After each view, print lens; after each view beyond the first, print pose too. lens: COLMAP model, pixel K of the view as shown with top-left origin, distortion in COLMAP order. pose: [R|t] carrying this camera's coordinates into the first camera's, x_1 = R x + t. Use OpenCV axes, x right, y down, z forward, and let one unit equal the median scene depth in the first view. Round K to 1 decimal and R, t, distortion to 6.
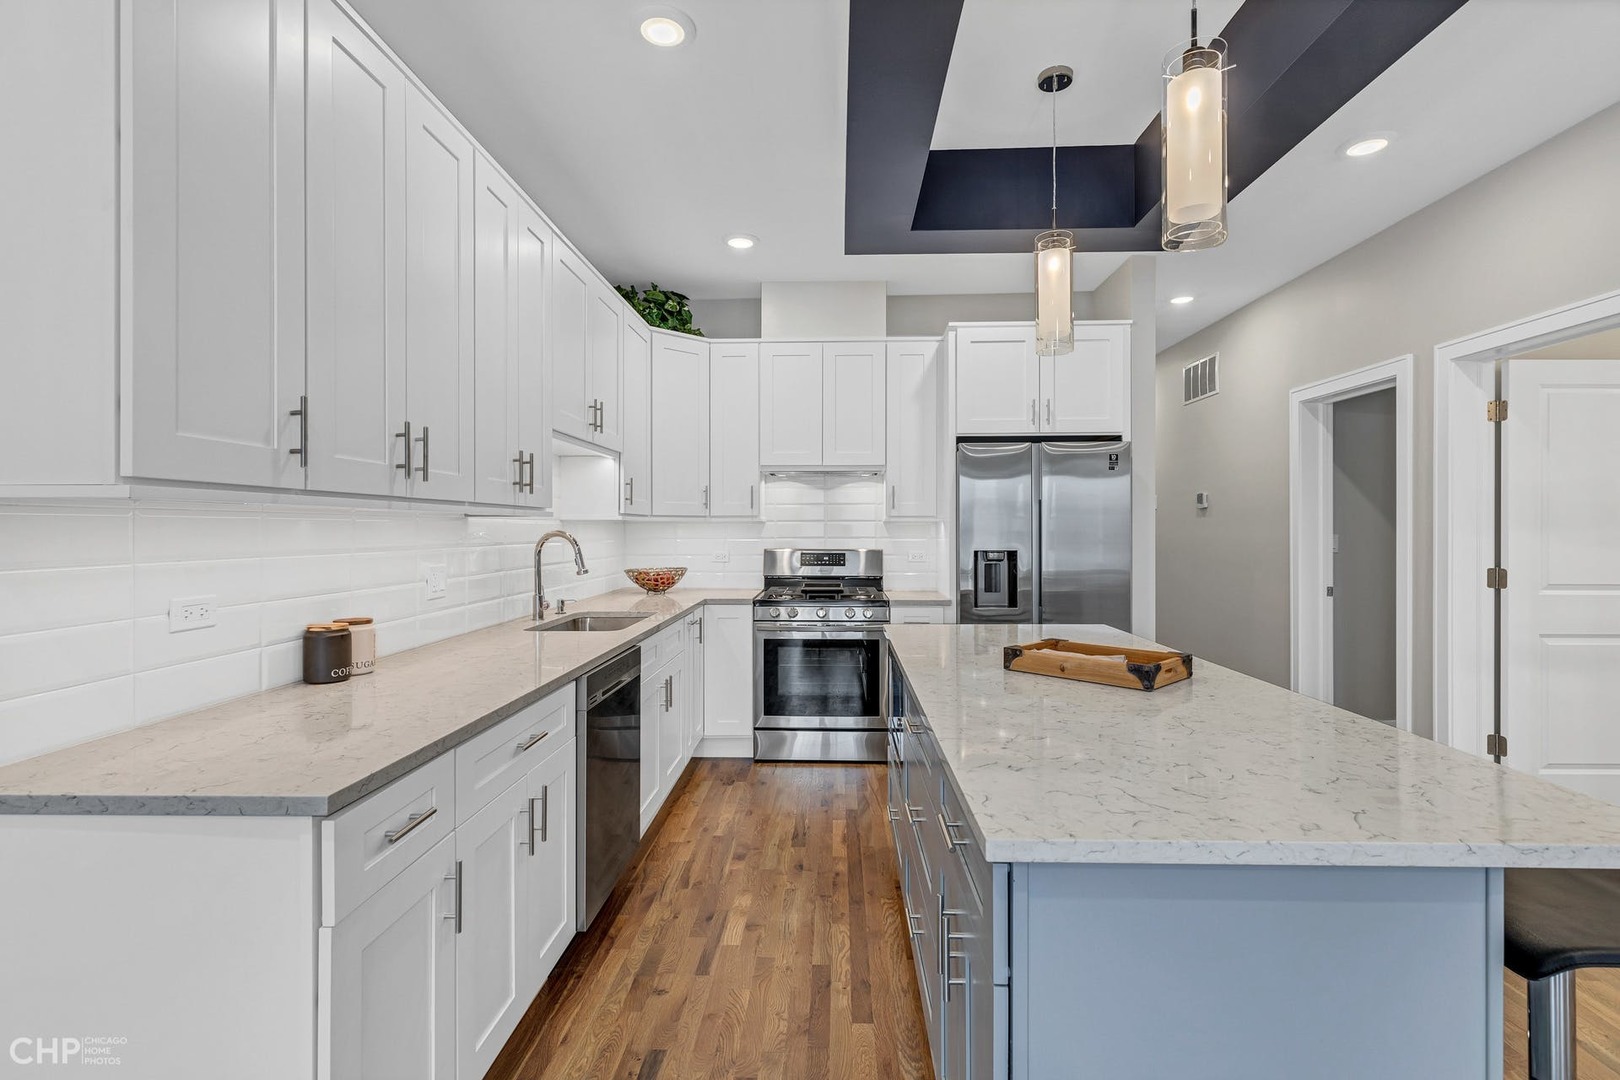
lens RADIAL K [[752.4, 0, 817.8], [0, 752.4, 541.5], [0, 0, 1]] dist [0.007855, 0.000868]
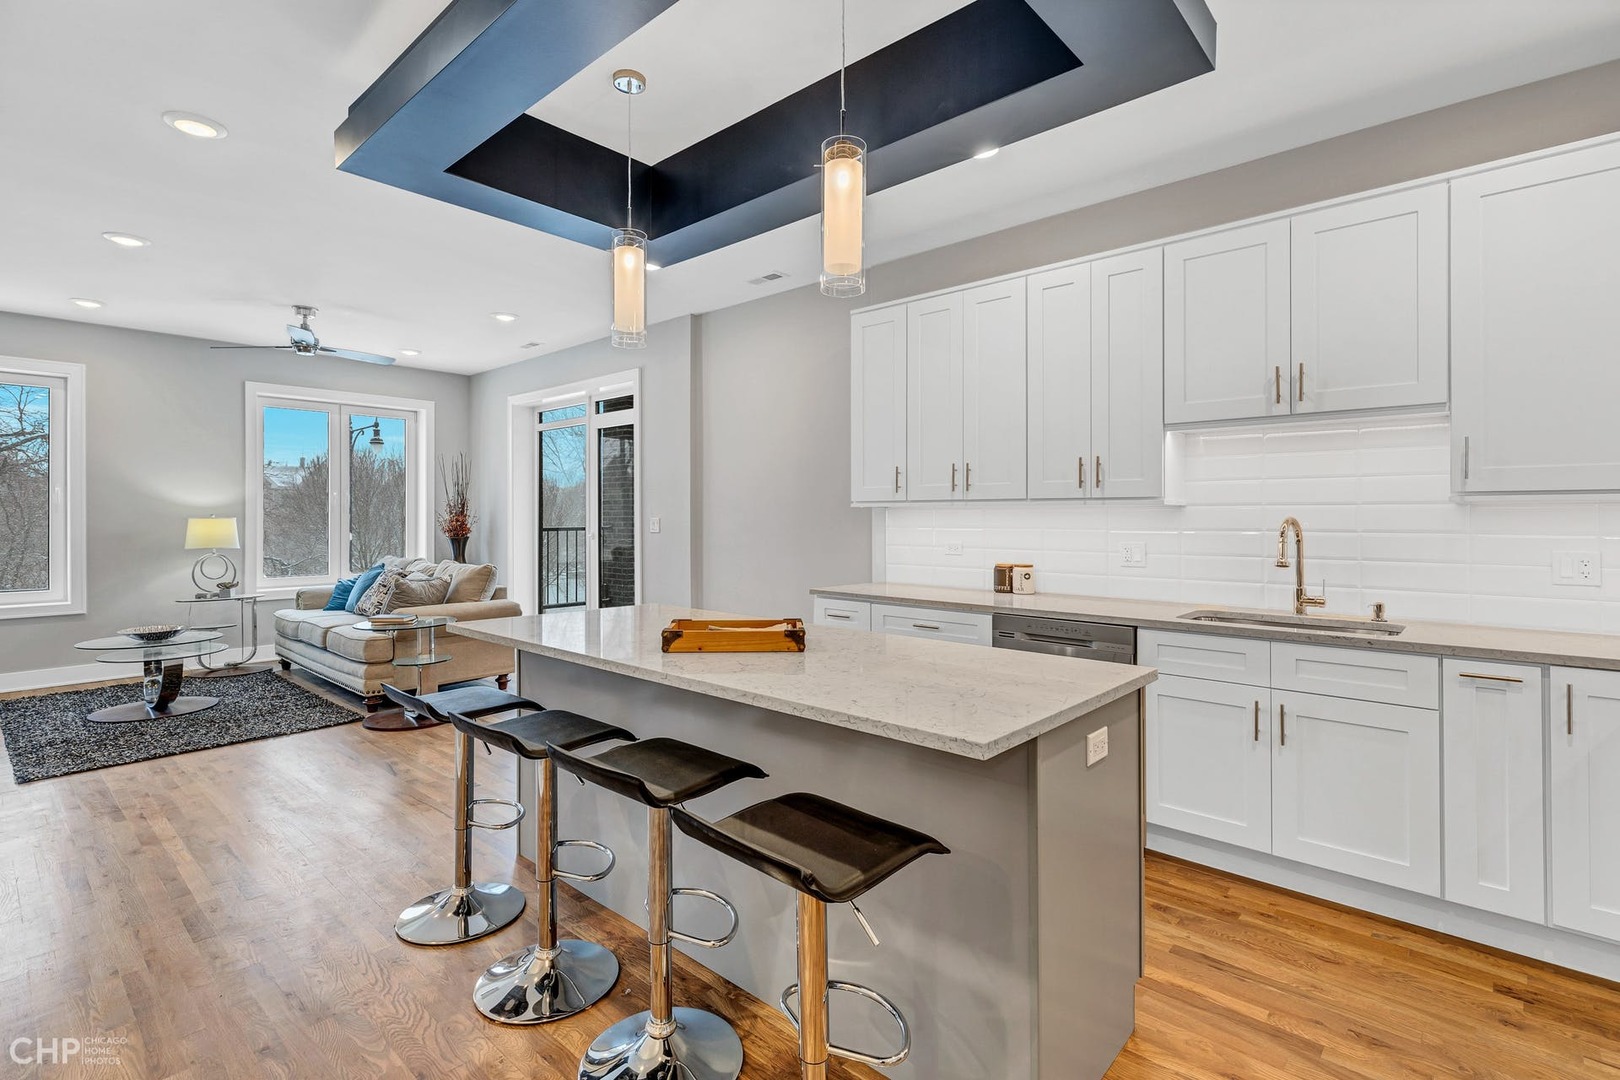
lens RADIAL K [[752.4, 0, 812.0], [0, 752.4, 548.0], [0, 0, 1]] dist [0.007855, 0.000868]
pose [[-0.642164, 0.036467, -0.765700, 0.560344], [-0.010874, 0.998334, 0.056665, -0.018504], [0.766490, 0.044714, -0.640697, 0.883142]]
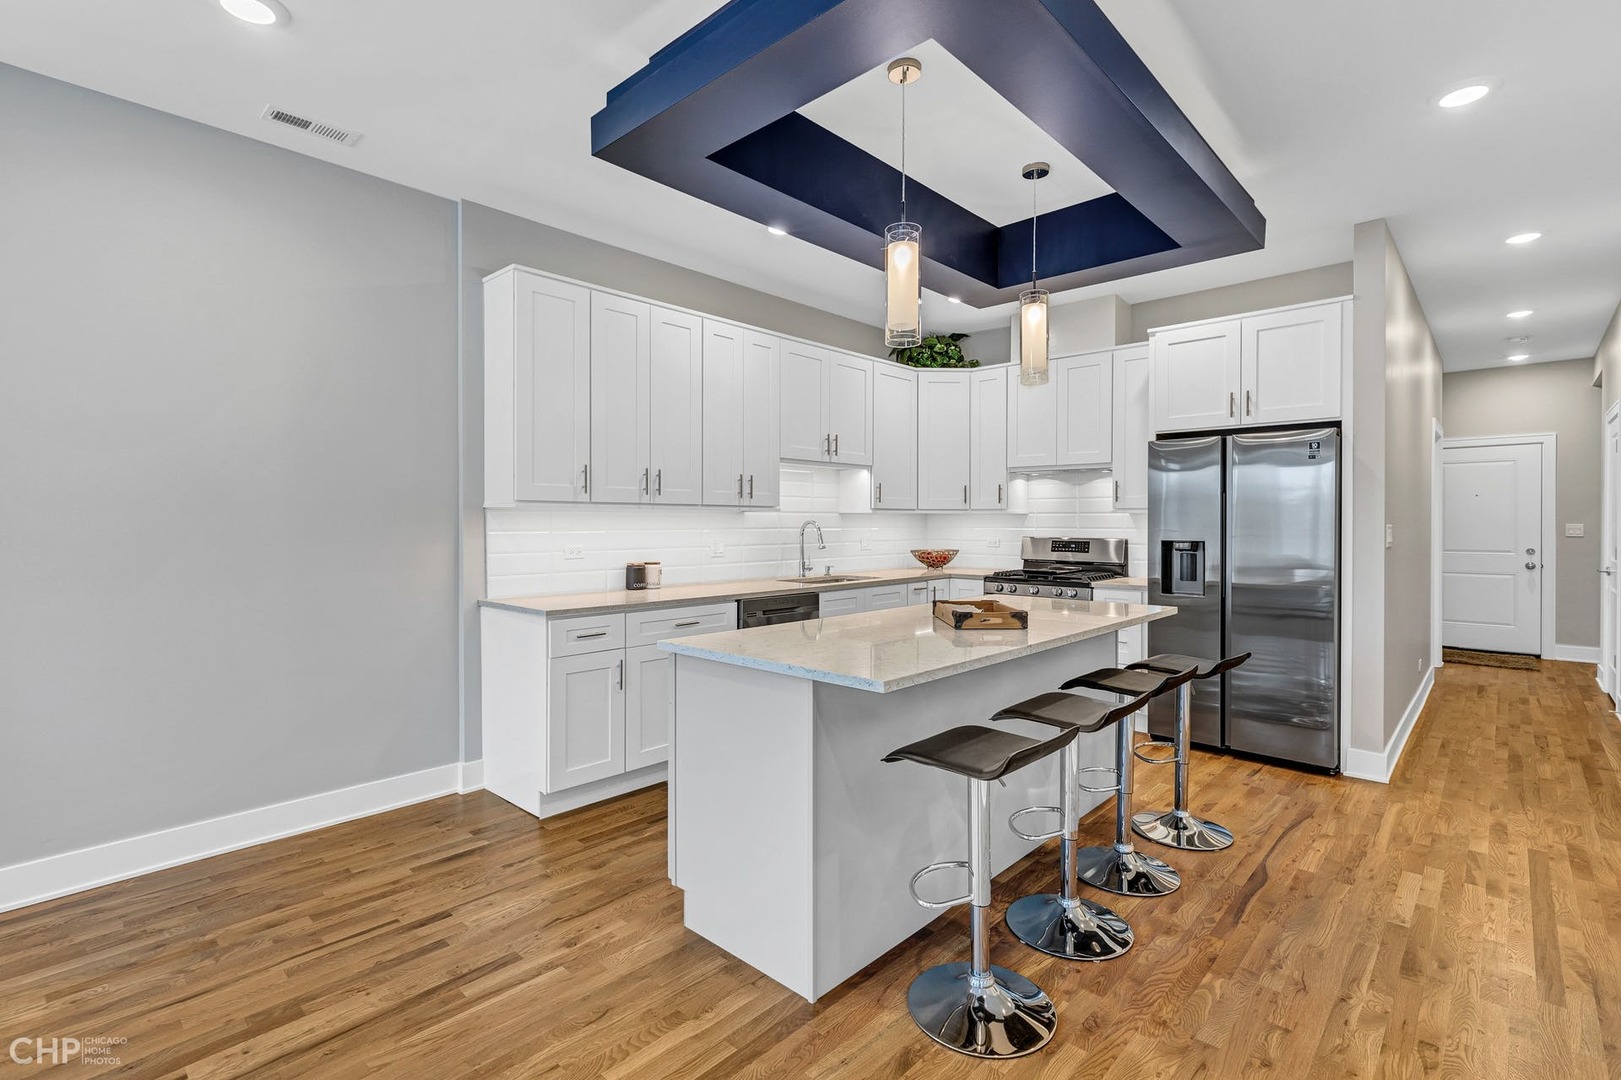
lens RADIAL K [[752.8, 0, 810.5], [0, 752.8, 537.2], [0, 0, 1]] dist [0.007855, 0.000868]
pose [[0.755541, 0.017933, -0.654855, 0.519059], [-0.014240, 0.999839, 0.010951, 0.002881], [0.654946, 0.001051, 0.755675, -0.133704]]
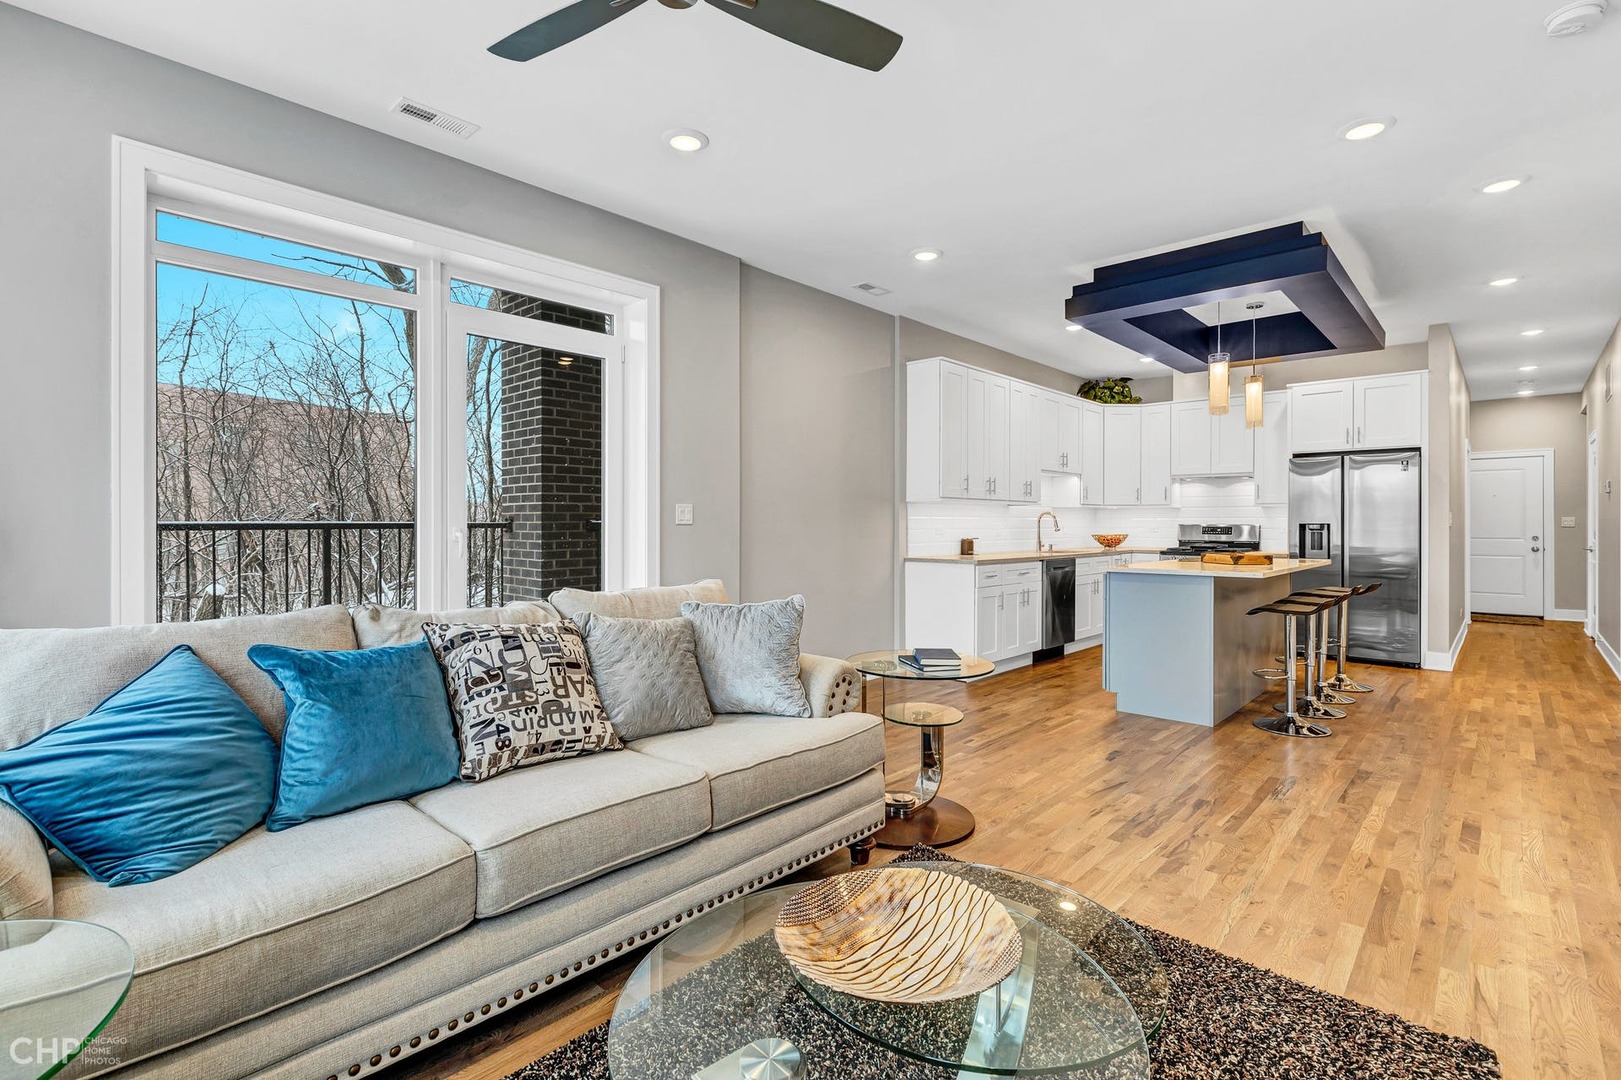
lens RADIAL K [[752.8, 0, 825.2], [0, 752.8, 537.7], [0, 0, 1]] dist [0.007855, 0.000868]
pose [[0.762457, 0.014779, -0.646870, 0.473058], [-0.012750, 0.999888, 0.007816, 0.042244], [0.646914, 0.002288, 0.762560, -0.897315]]
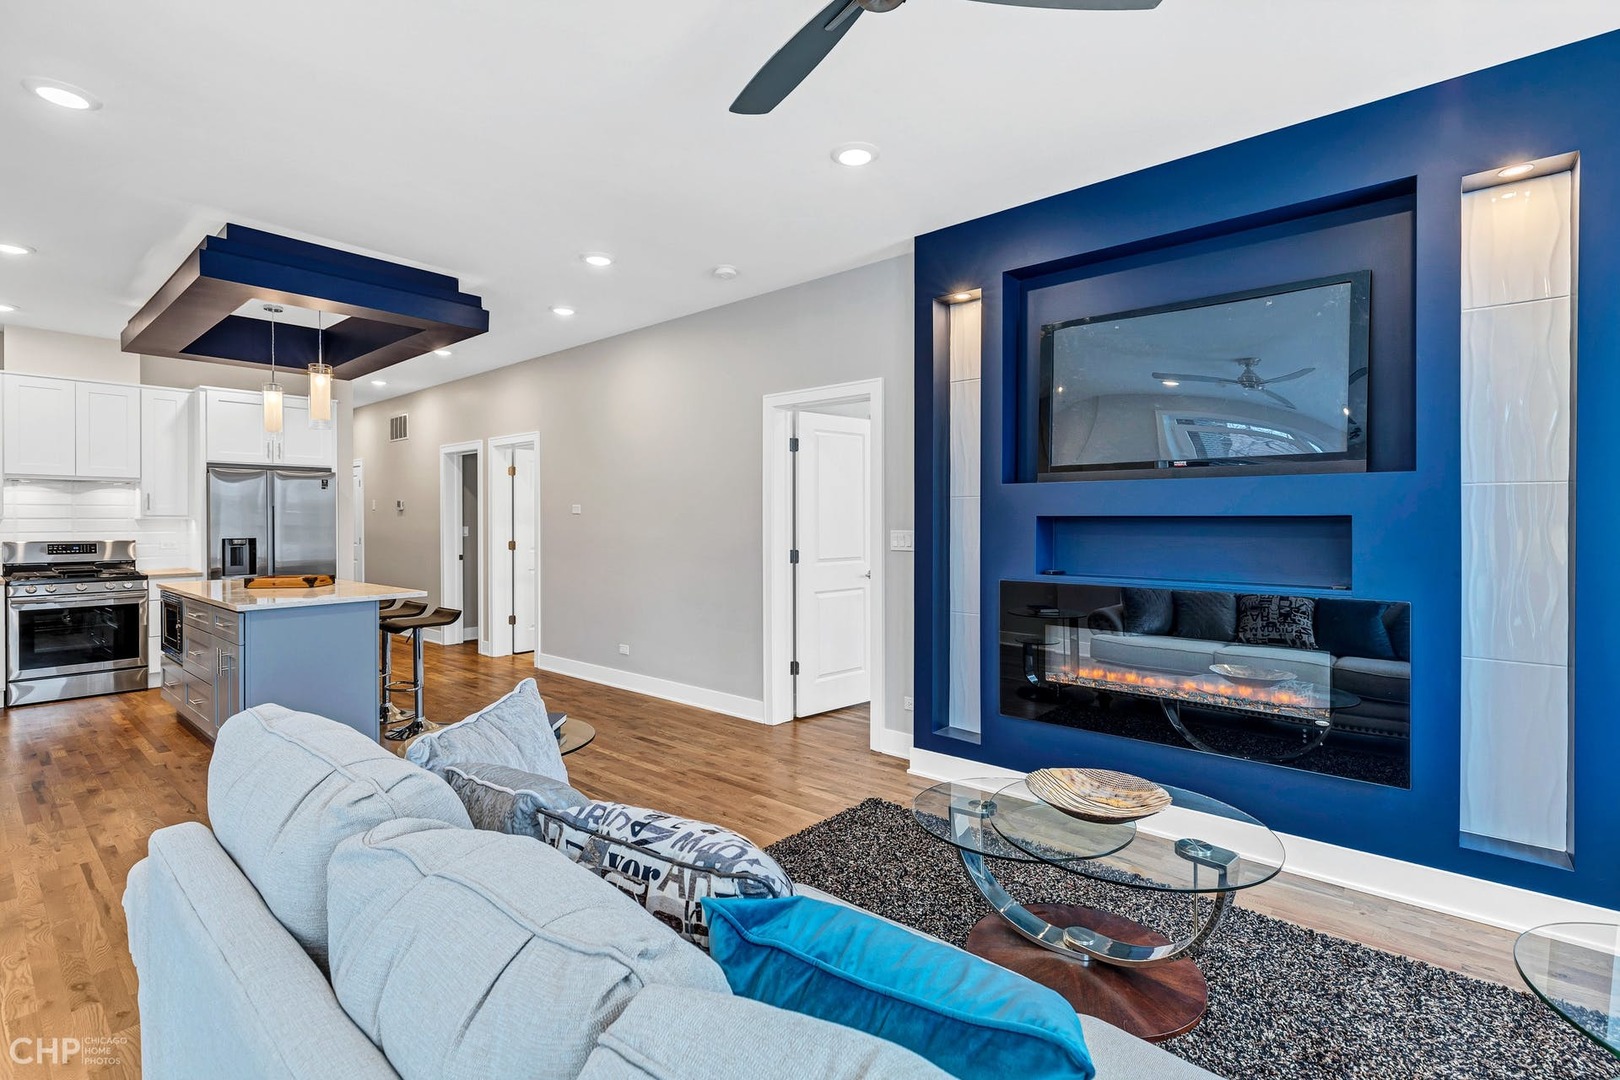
lens RADIAL K [[752.4, 0, 797.2], [0, 752.4, 522.1], [0, 0, 1]] dist [0.007855, 0.000868]
pose [[0.648258, -0.001483, 0.761419, -0.196415], [0.014679, 0.999837, -0.010550, 0.011806], [-0.761279, 0.018016, 0.648174, -0.850436]]
